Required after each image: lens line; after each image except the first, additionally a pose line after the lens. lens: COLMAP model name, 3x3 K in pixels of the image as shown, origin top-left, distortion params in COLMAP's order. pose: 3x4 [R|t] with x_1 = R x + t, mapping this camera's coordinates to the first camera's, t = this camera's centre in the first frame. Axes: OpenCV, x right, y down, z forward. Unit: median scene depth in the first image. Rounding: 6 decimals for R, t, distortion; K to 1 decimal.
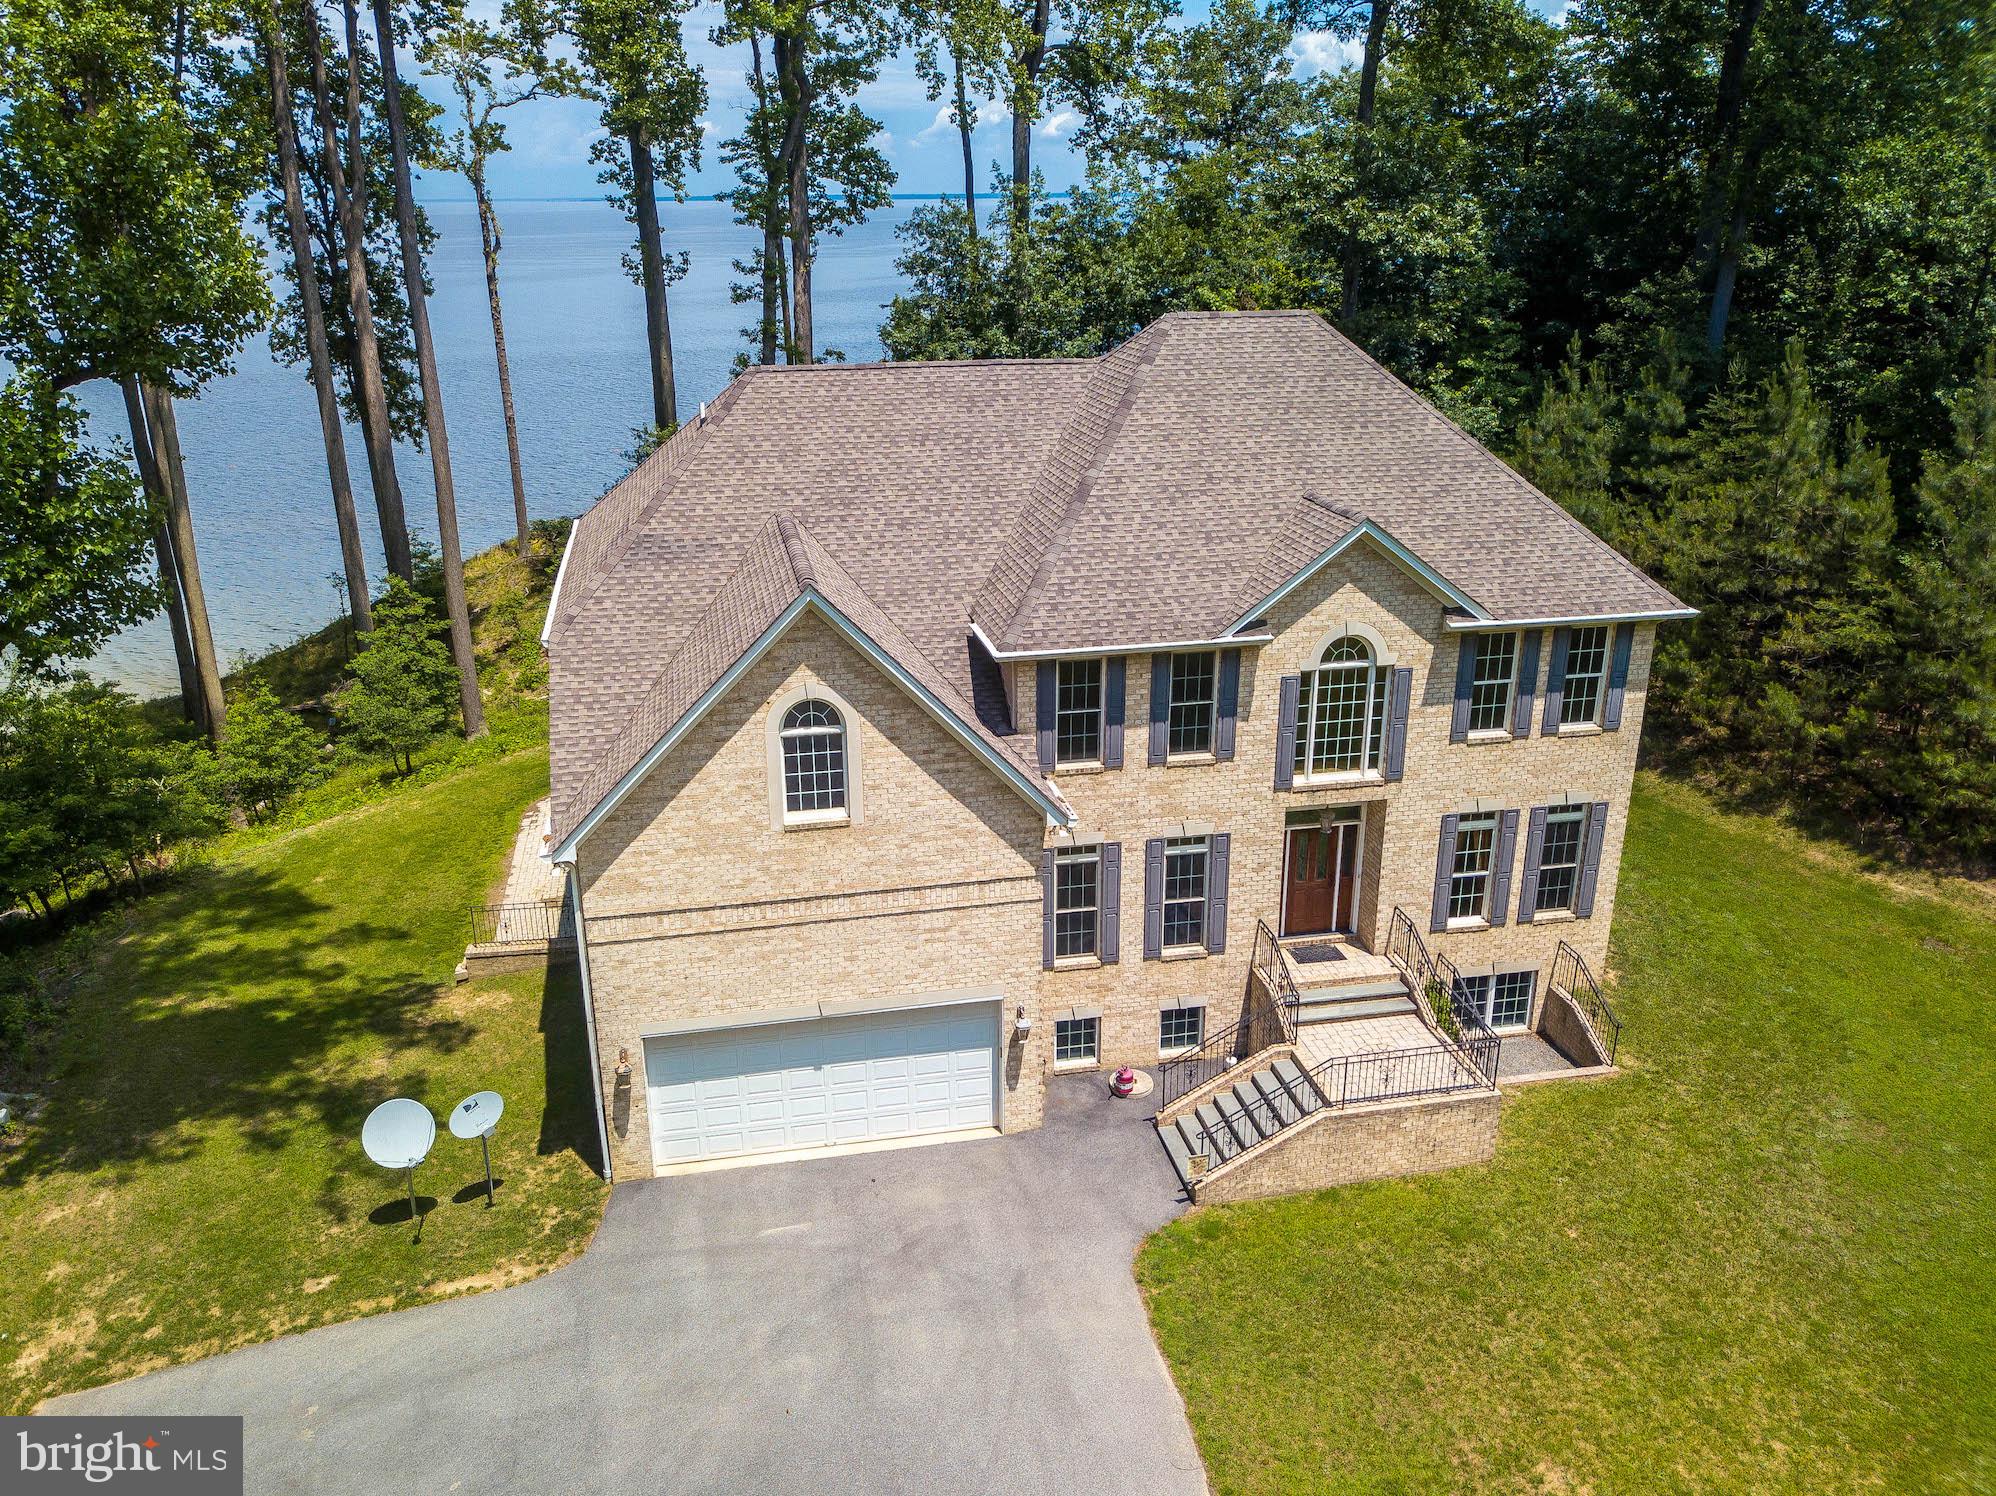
lens RADIAL K [[1490.7, 0, 998.0], [0, 1490.7, 748.0], [0, 0, 1]] dist [0.043254, -0.002488]
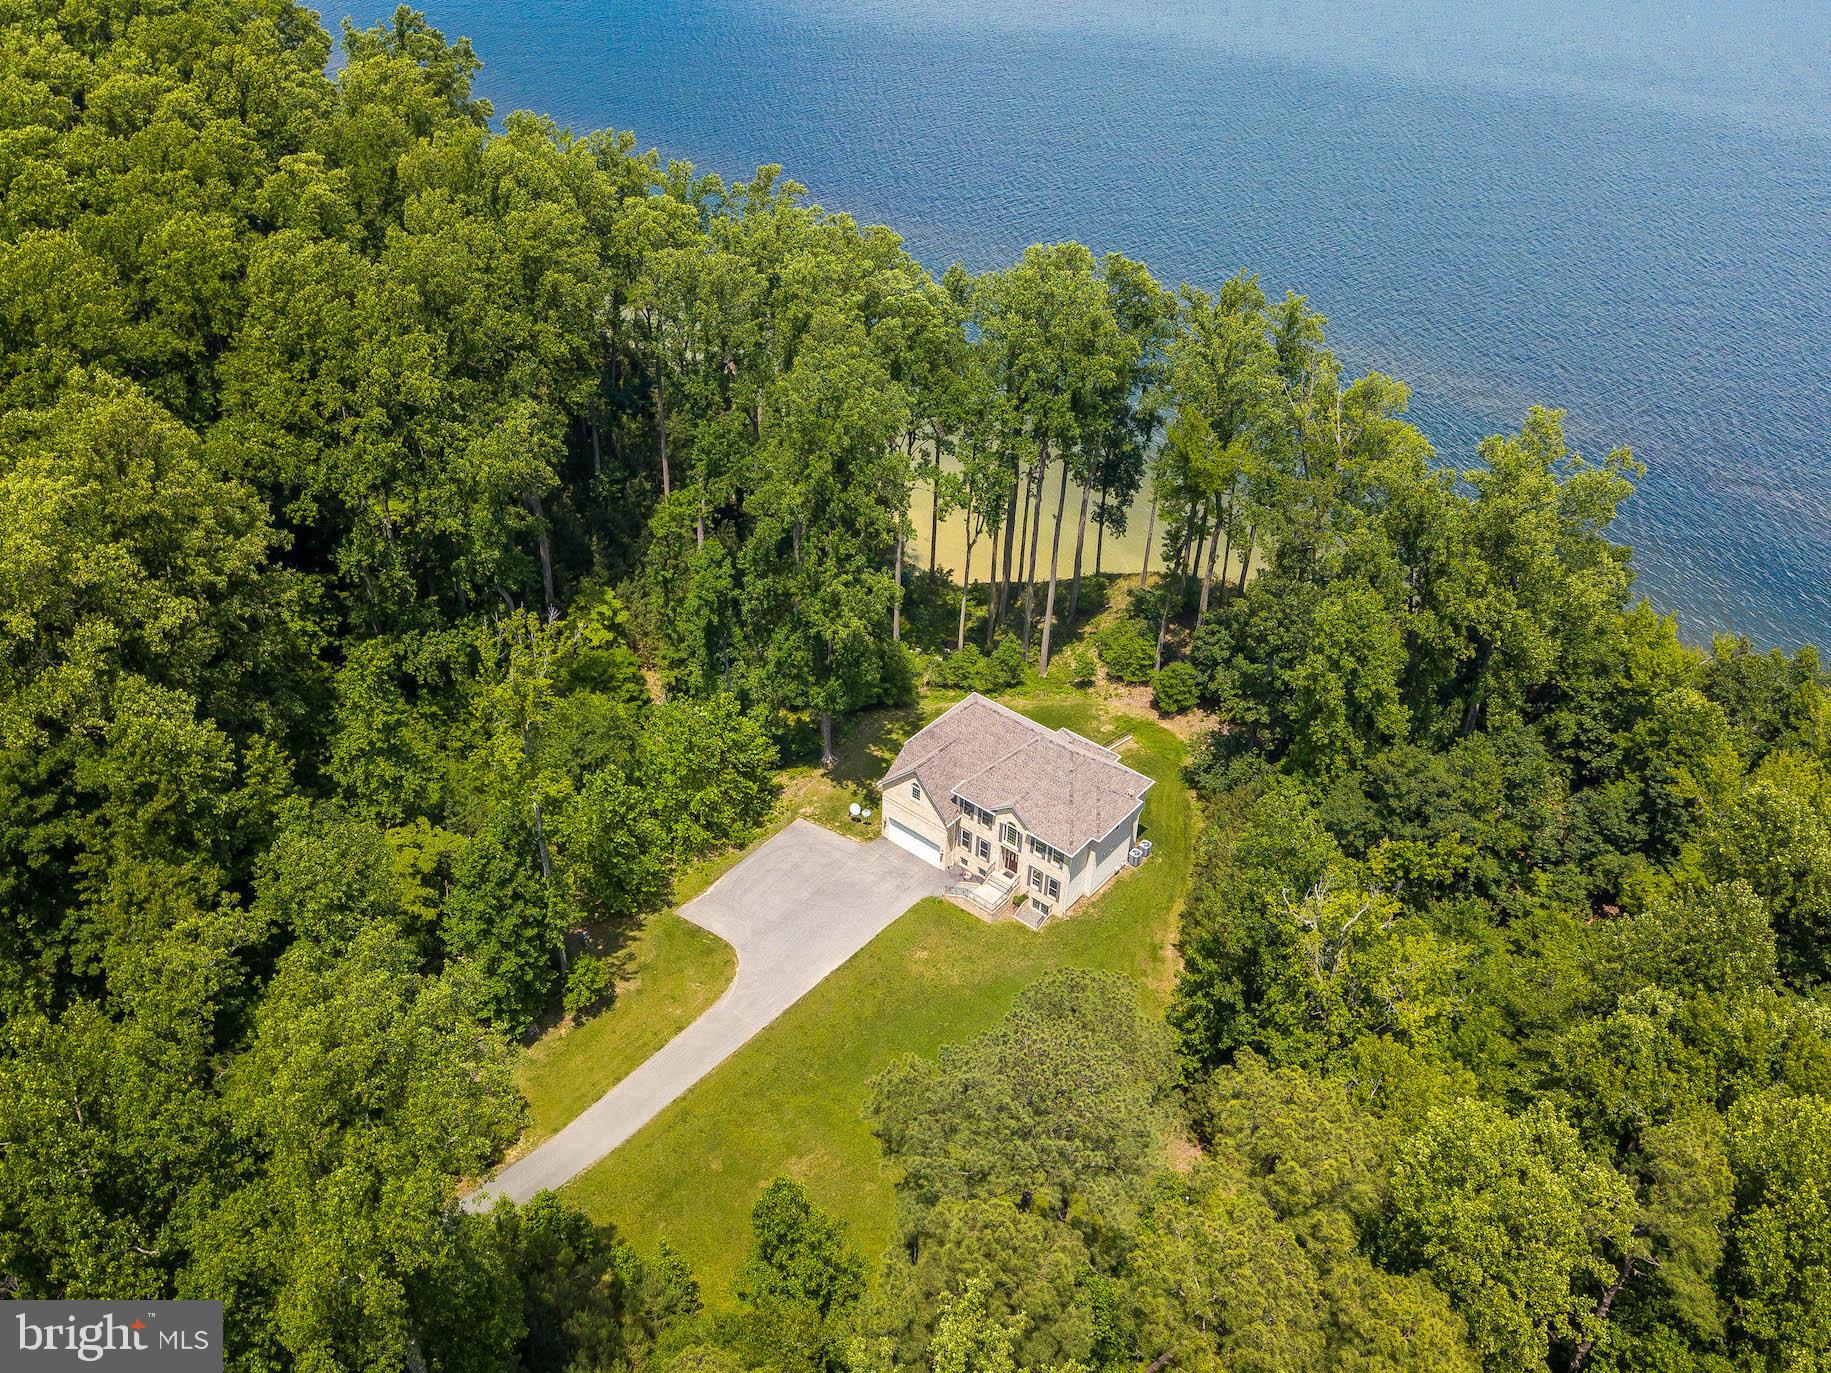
lens RADIAL K [[1516.3, 0, 917.1], [0, 1516.3, 662.1], [0, 0, 1]] dist [0.003196, 0.002278]
pose [[0.628781, 0.466133, -0.622377, 2.846596], [-0.290916, 0.883294, 0.367639, -2.243108], [0.721111, -0.050105, 0.691005, -2.591384]]
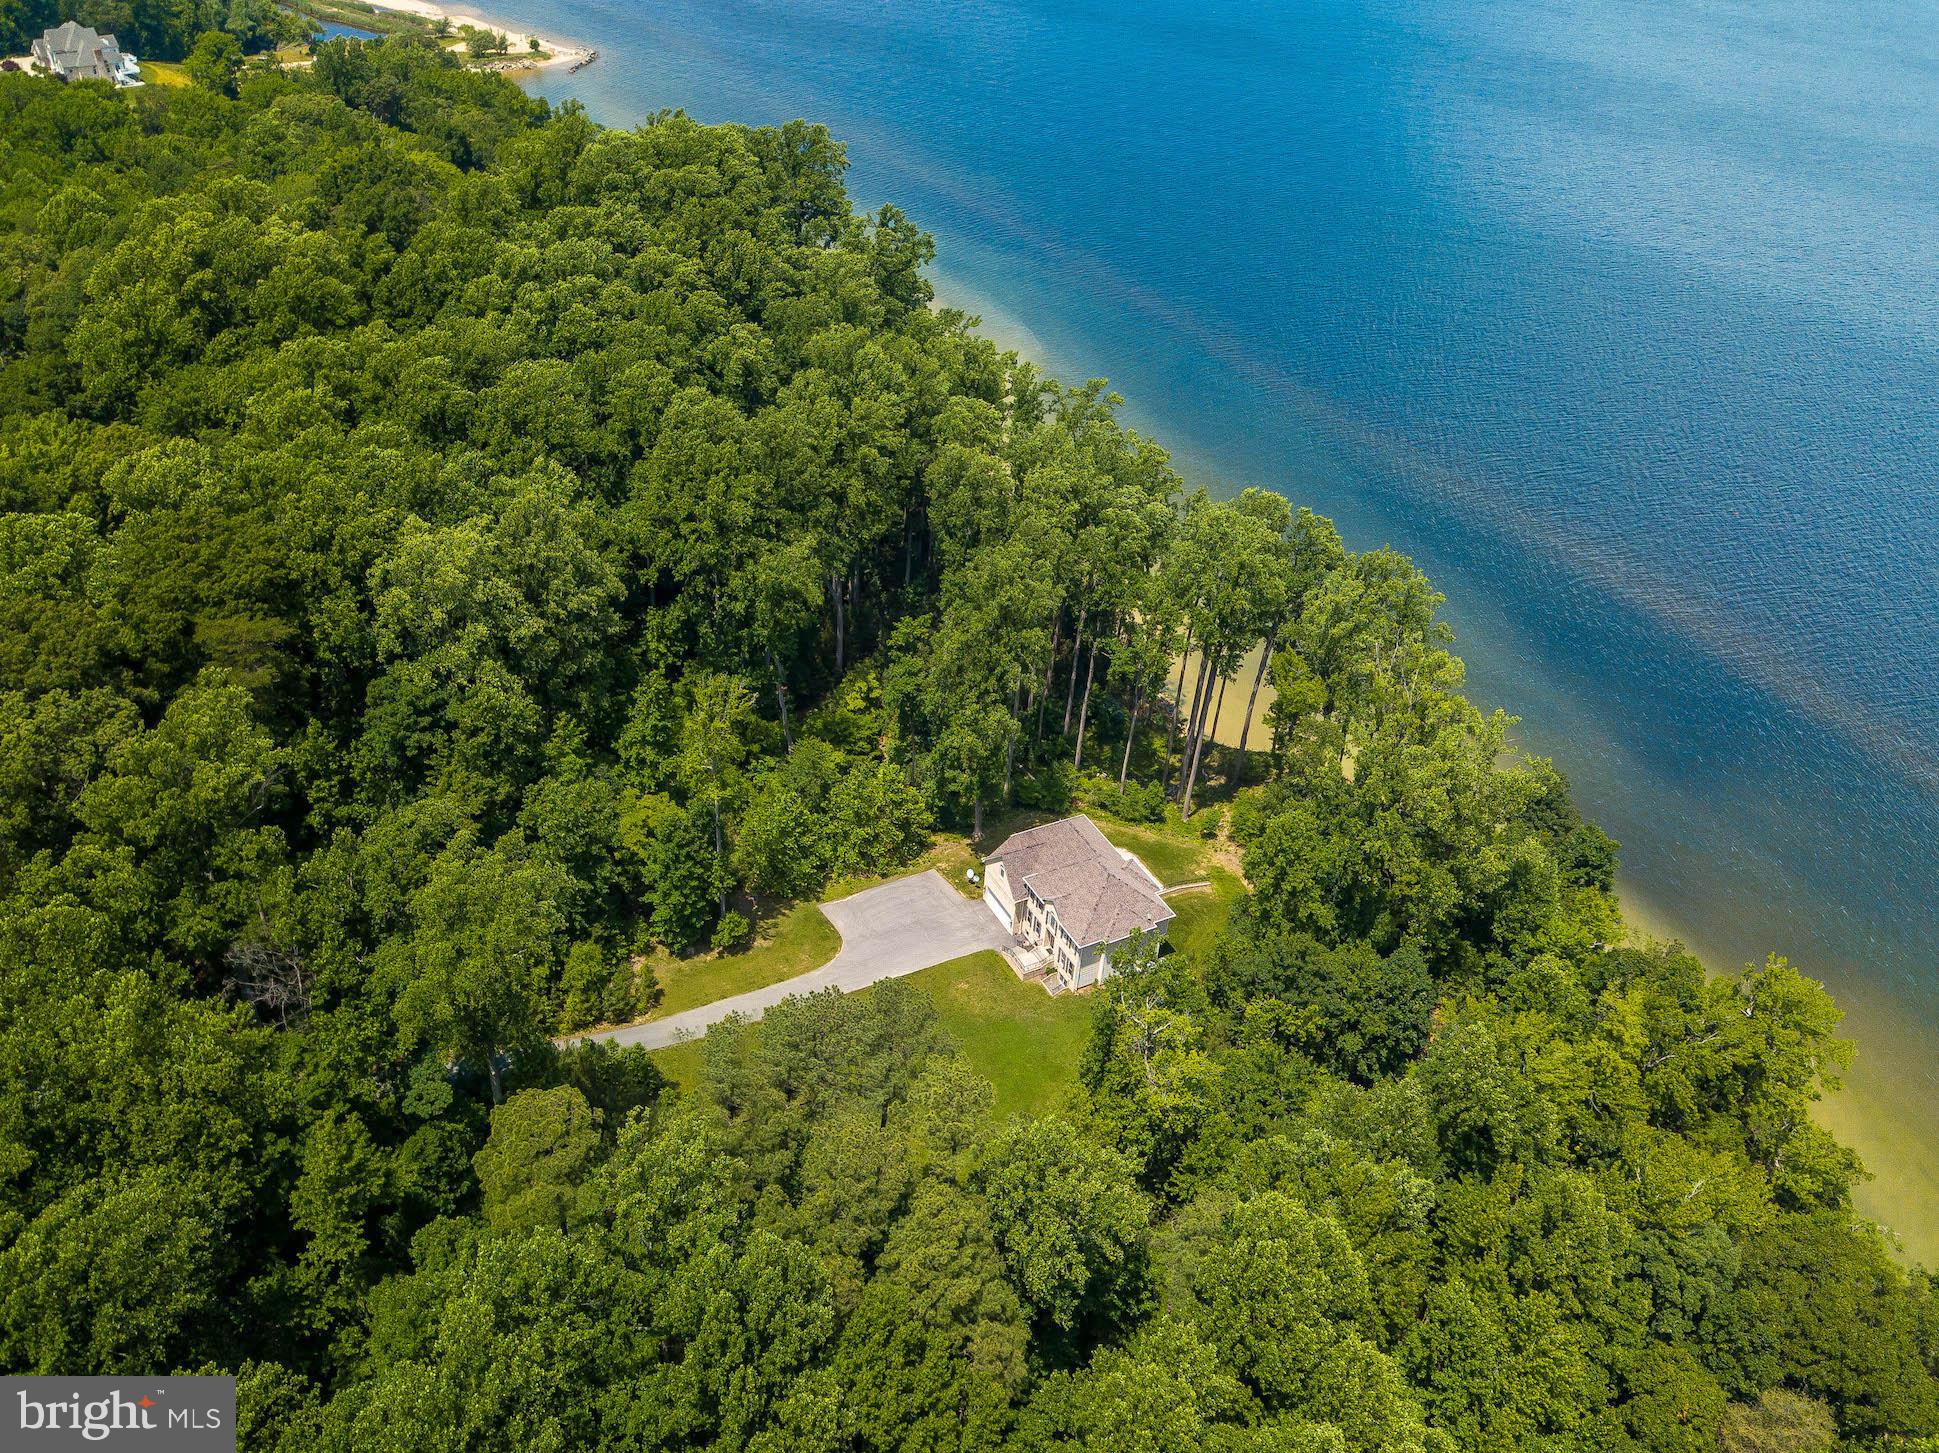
lens RADIAL K [[1448.2, 0, 969.5], [0, 1448.2, 726.5], [0, 0, 1]] dist [0.043254, -0.002488]
pose [[0.287458, 0.579214, -0.762810, 4.502706], [-0.390682, 0.798065, 0.458759, -3.496890], [0.874492, 0.166142, 0.455699, -2.364102]]
